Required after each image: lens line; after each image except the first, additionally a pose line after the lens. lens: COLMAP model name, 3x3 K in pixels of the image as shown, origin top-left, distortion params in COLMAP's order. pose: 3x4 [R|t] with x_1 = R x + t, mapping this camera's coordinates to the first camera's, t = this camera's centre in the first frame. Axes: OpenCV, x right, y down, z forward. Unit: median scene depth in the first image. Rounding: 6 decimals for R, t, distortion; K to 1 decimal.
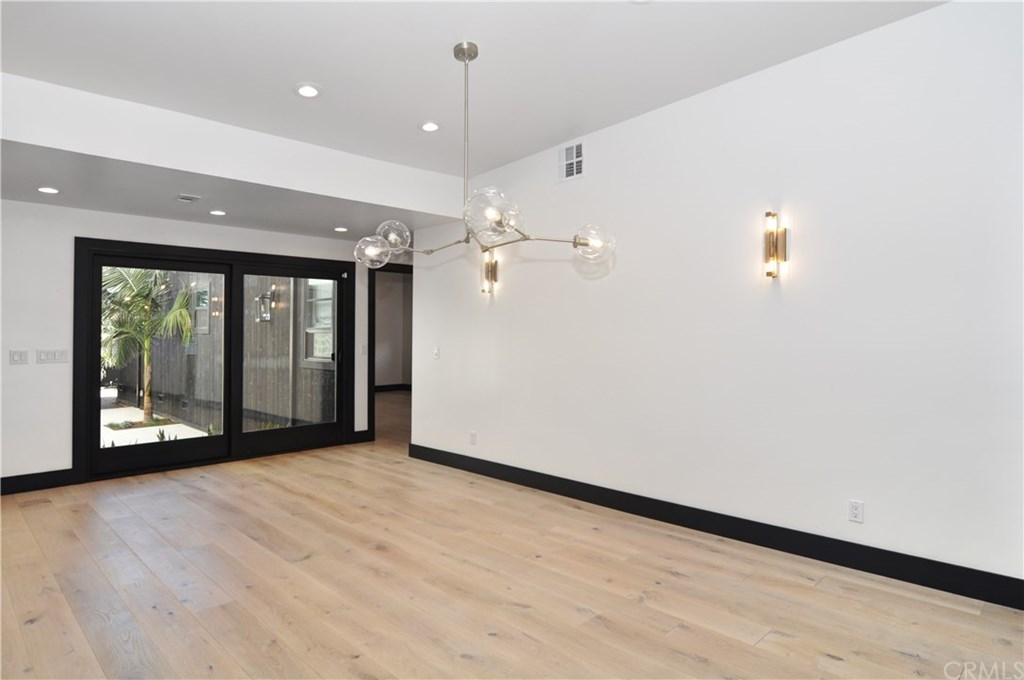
lens RADIAL K [[553.6, 0, 505.2], [0, 553.6, 331.6], [0, 0, 1]] dist [-0.013496, -0.006655]
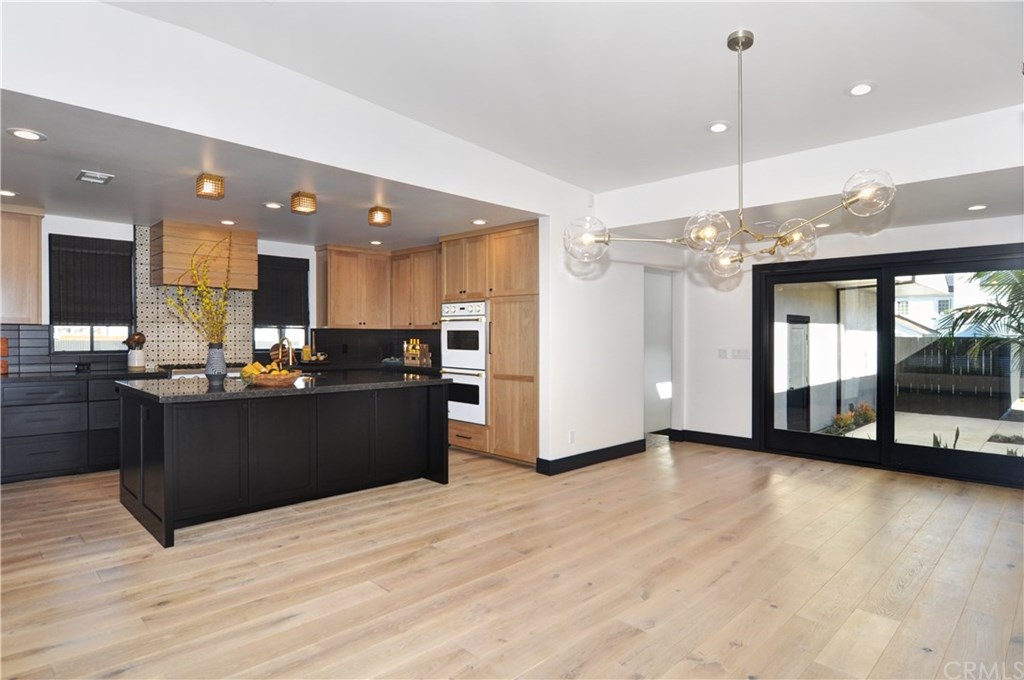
lens RADIAL K [[553.6, 0, 502.2], [0, 553.6, 335.1], [0, 0, 1]] dist [-0.013496, -0.006655]
pose [[0.023830, -0.001127, -0.999715, 0.456464], [0.000743, 0.999999, -0.001110, -0.001373], [0.999716, -0.000716, 0.023830, 0.294715]]
